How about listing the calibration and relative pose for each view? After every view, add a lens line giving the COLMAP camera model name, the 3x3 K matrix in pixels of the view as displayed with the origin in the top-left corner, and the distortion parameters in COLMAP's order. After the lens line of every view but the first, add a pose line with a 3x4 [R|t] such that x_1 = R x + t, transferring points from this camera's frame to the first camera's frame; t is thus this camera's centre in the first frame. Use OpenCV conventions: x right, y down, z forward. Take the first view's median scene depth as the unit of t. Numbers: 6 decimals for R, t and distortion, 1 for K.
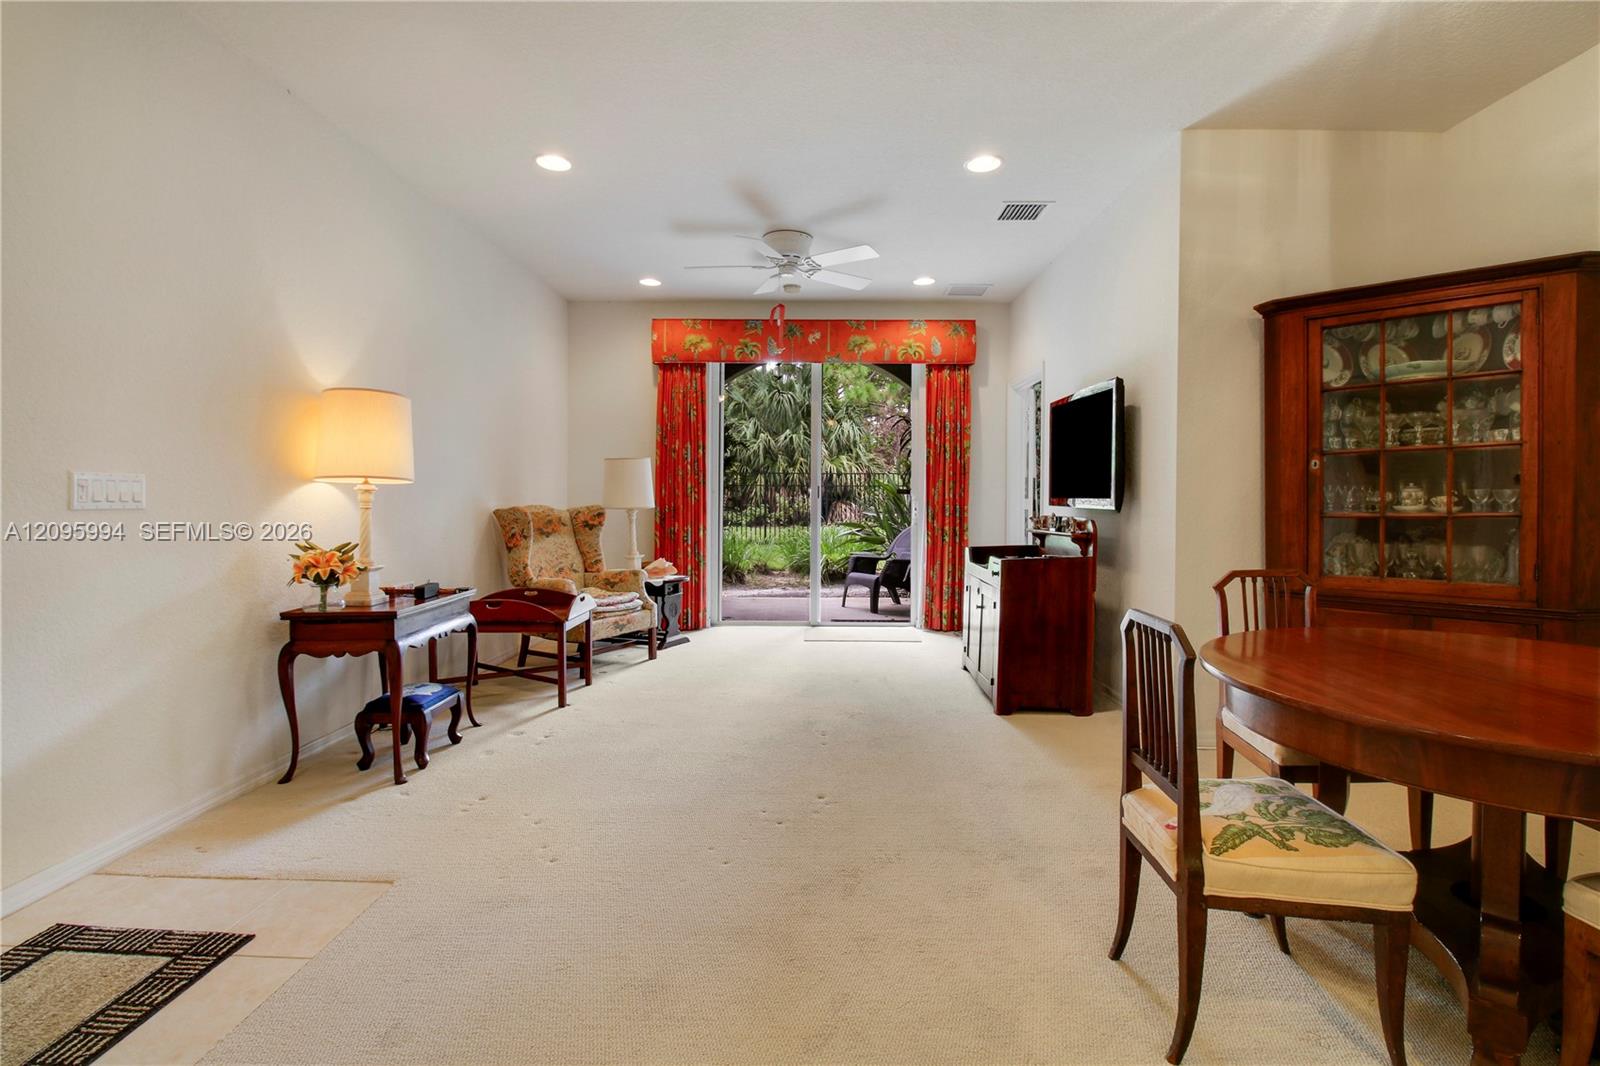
lens RADIAL K [[753.7, 0, 807.9], [0, 753.7, 510.9], [0, 0, 1]] dist [0.009632, -0.019836]
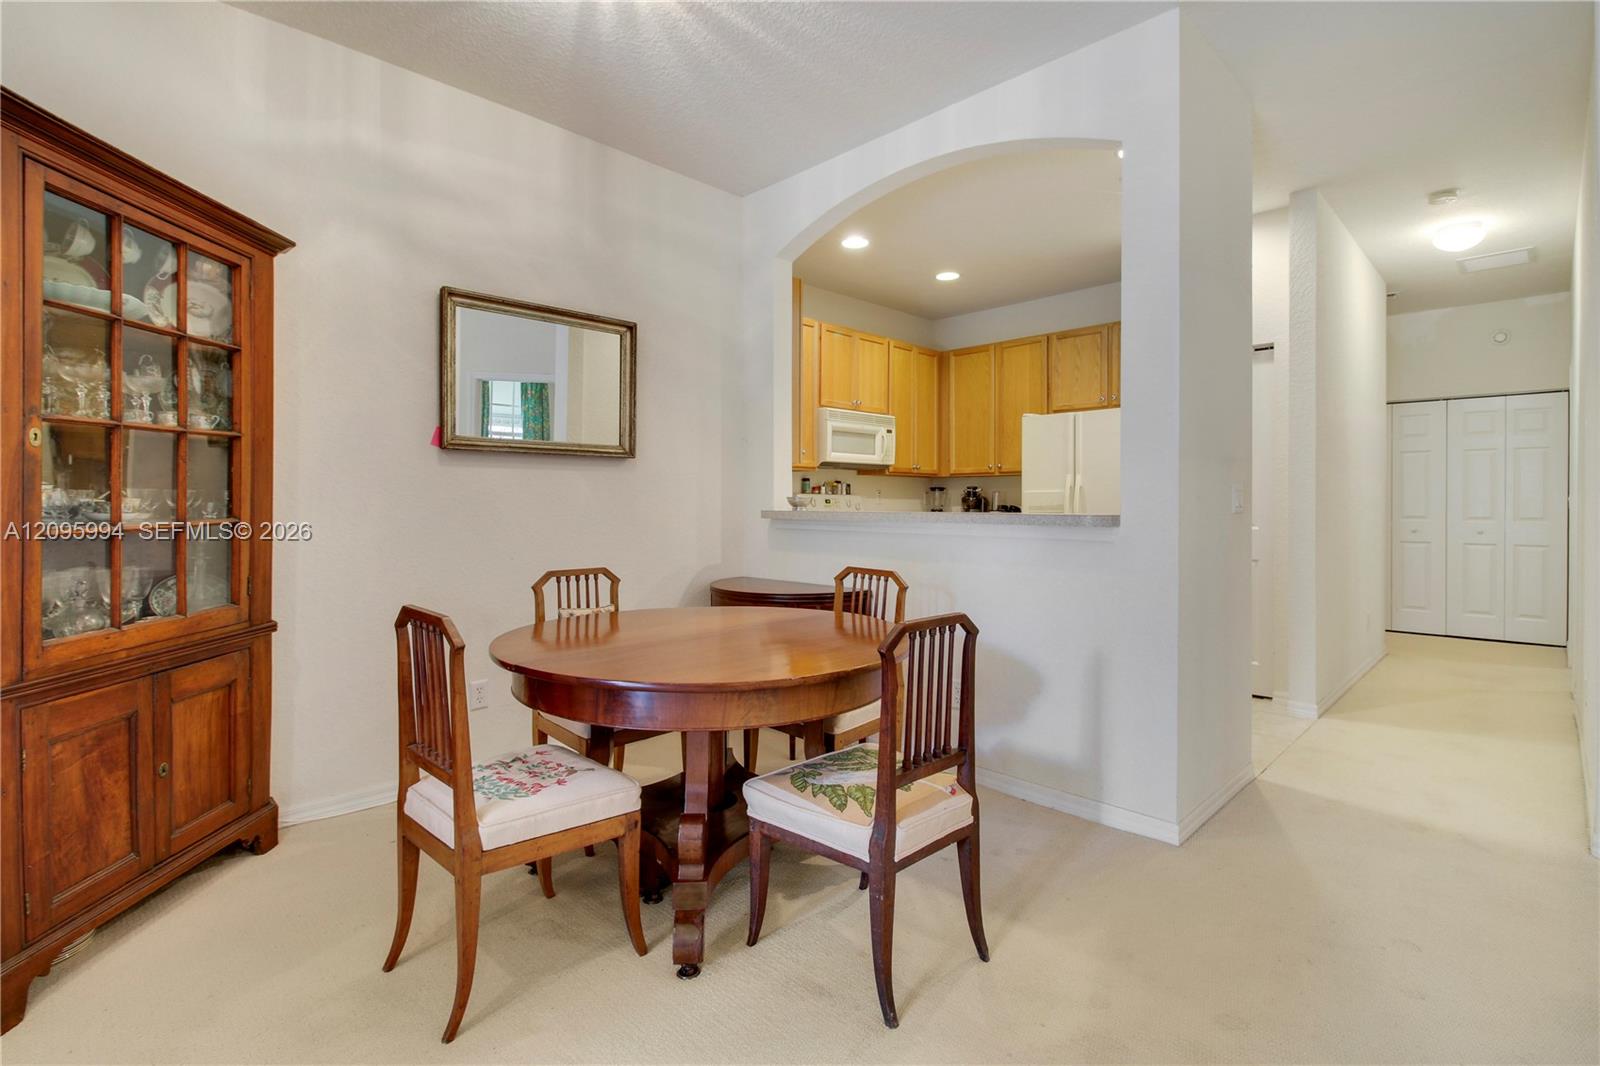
lens RADIAL K [[759.9, 0, 819.8], [0, 759.9, 491.1], [0, 0, 1]] dist [-0.009492, -0.000574]
pose [[-0.724824, -0.006507, 0.688903, -0.043850], [-0.005502, 0.999978, 0.003655, -0.014229], [-0.688912, -0.001141, -0.724844, 0.495977]]
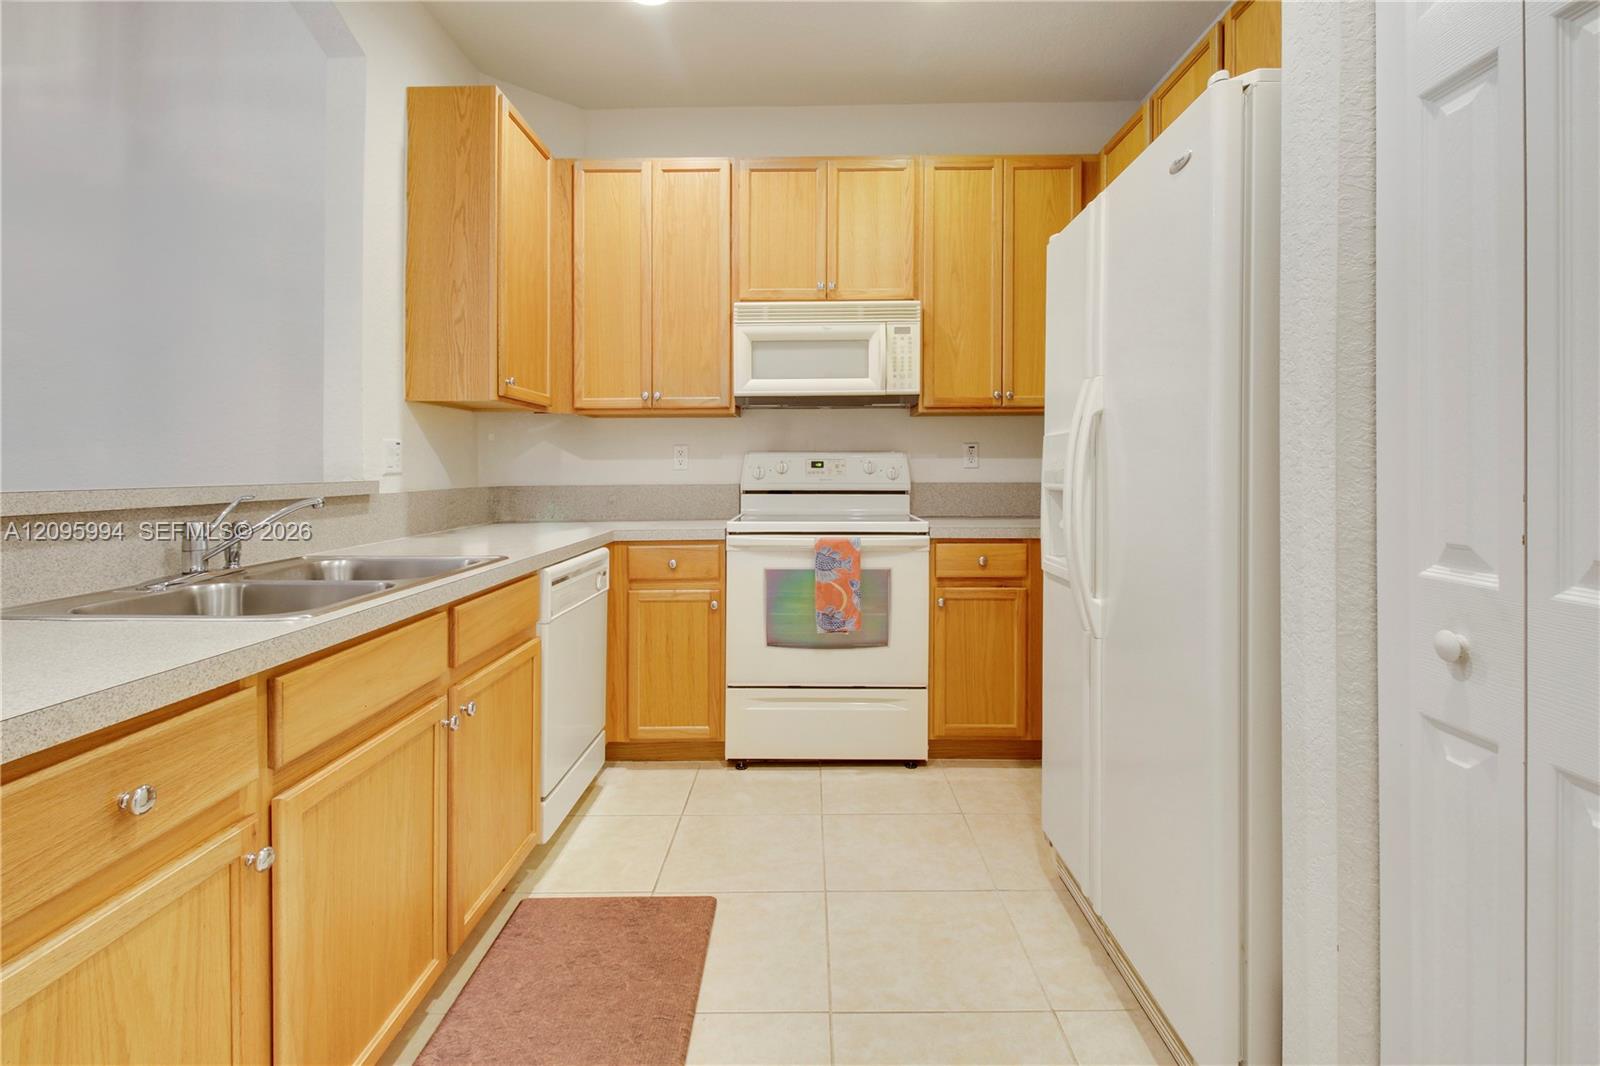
lens RADIAL K [[759.9, 0, 819.8], [0, 759.9, 491.1], [0, 0, 1]] dist [-0.009492, -0.000574]
pose [[-0.010410, -0.032247, 0.999426, 0.038440], [0.019387, 0.999286, 0.032444, 0.002556], [-0.999758, 0.019713, -0.009777, -0.161839]]
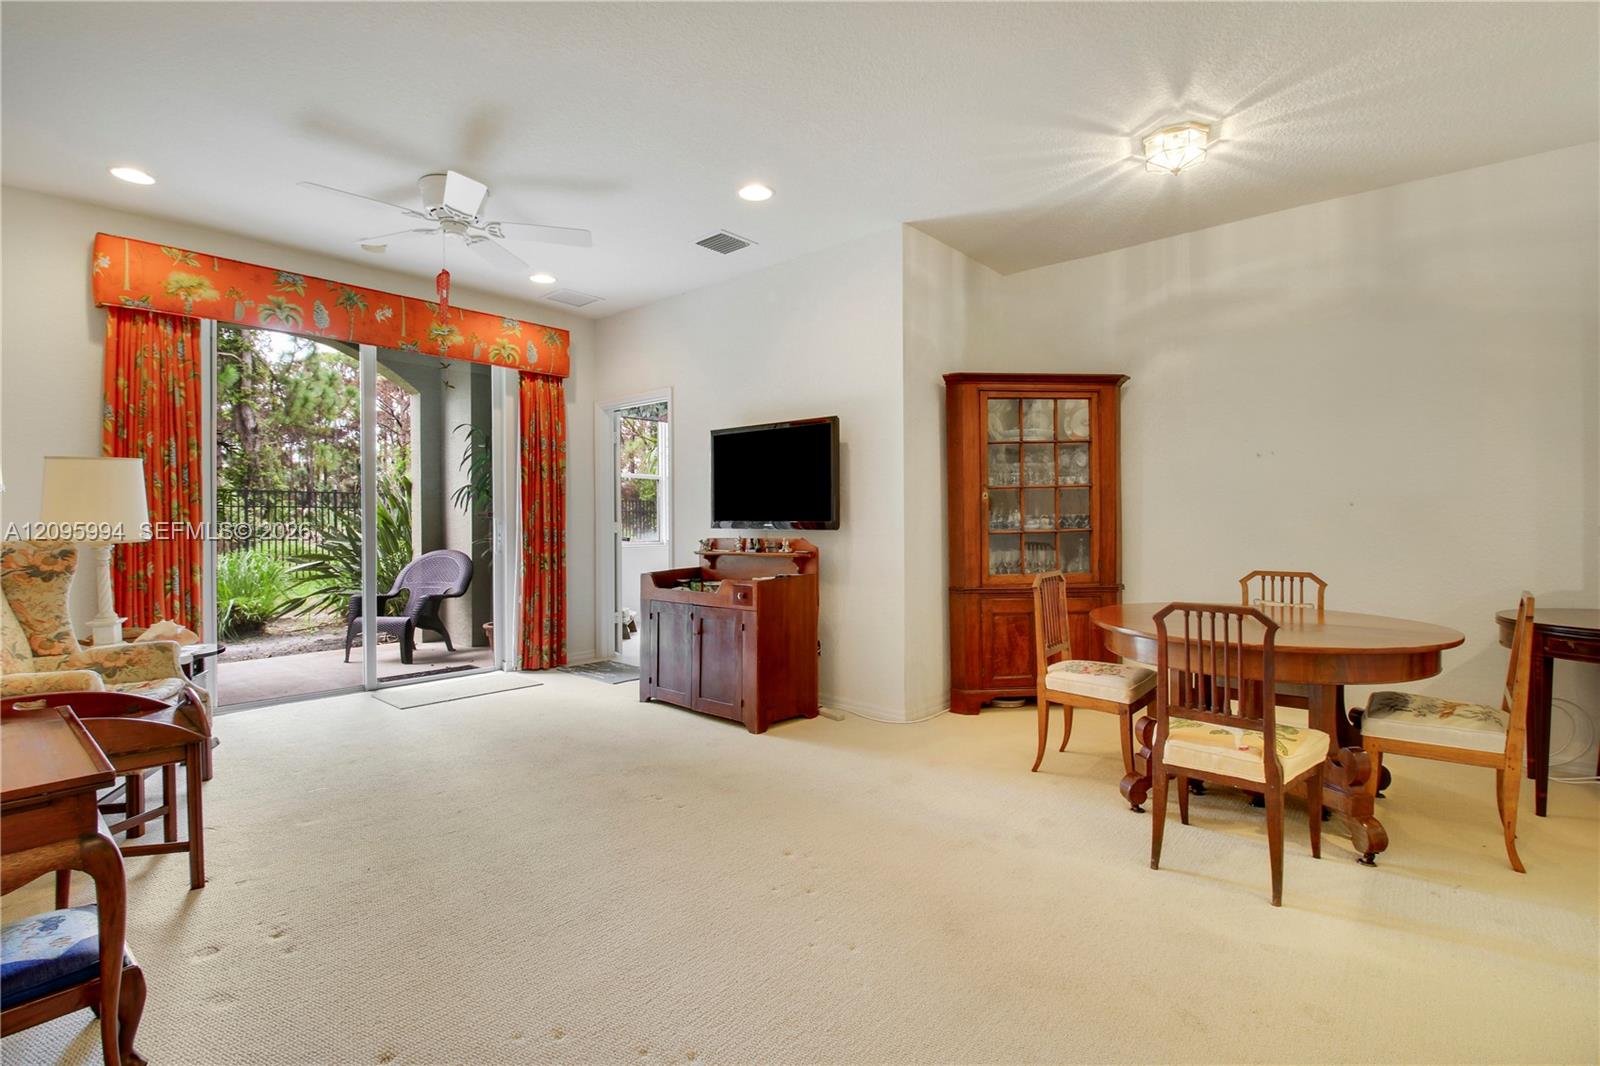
lens RADIAL K [[742.9, 0, 807.1], [0, 742.9, 527.0], [0, 0, 1]] dist [0.000394, -0.015332]
pose [[0.649294, -0.010656, 0.760463, -0.288165], [0.016825, 0.999858, -0.000355, -0.005072], [-0.760352, 0.013026, 0.649381, 0.180454]]
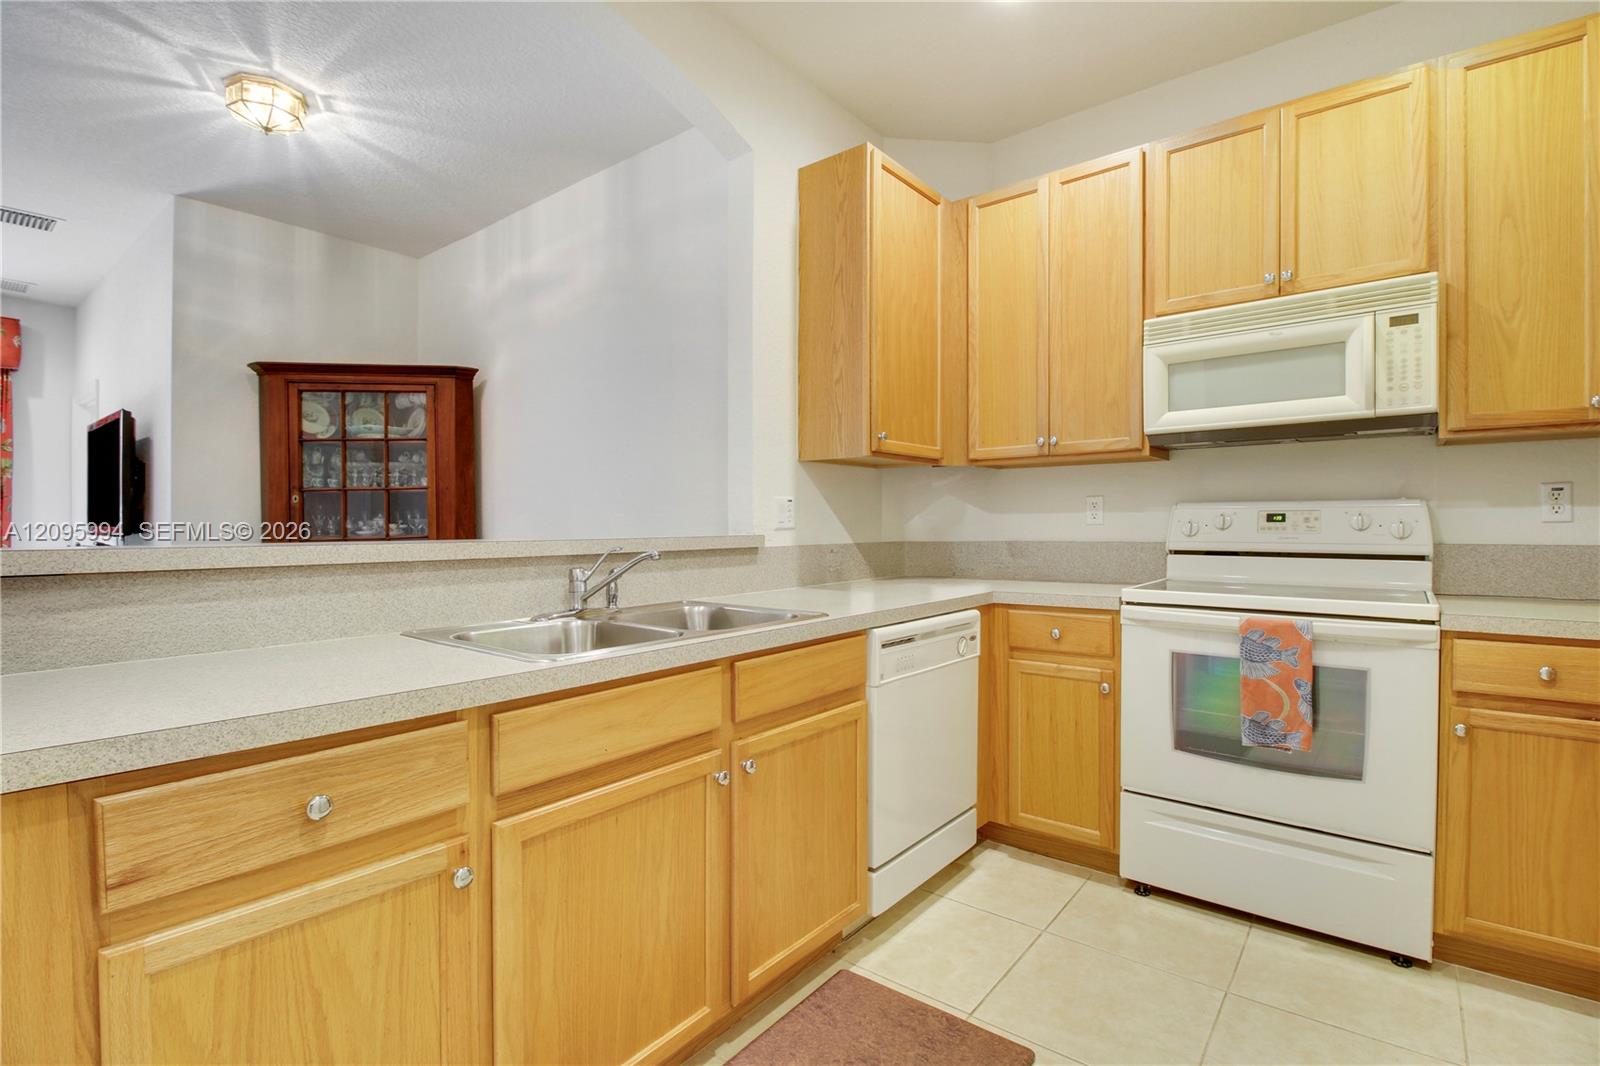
lens RADIAL K [[751.0, 0, 804.5], [0, 751.0, 538.9], [0, 0, 1]] dist [-0.011479, -0.000848]
pose [[0.618468, -0.020284, 0.785548, 0.108378], [0.018566, 0.999765, 0.011199, 0.003278], [-0.785591, 0.007659, 0.618699, -0.215145]]
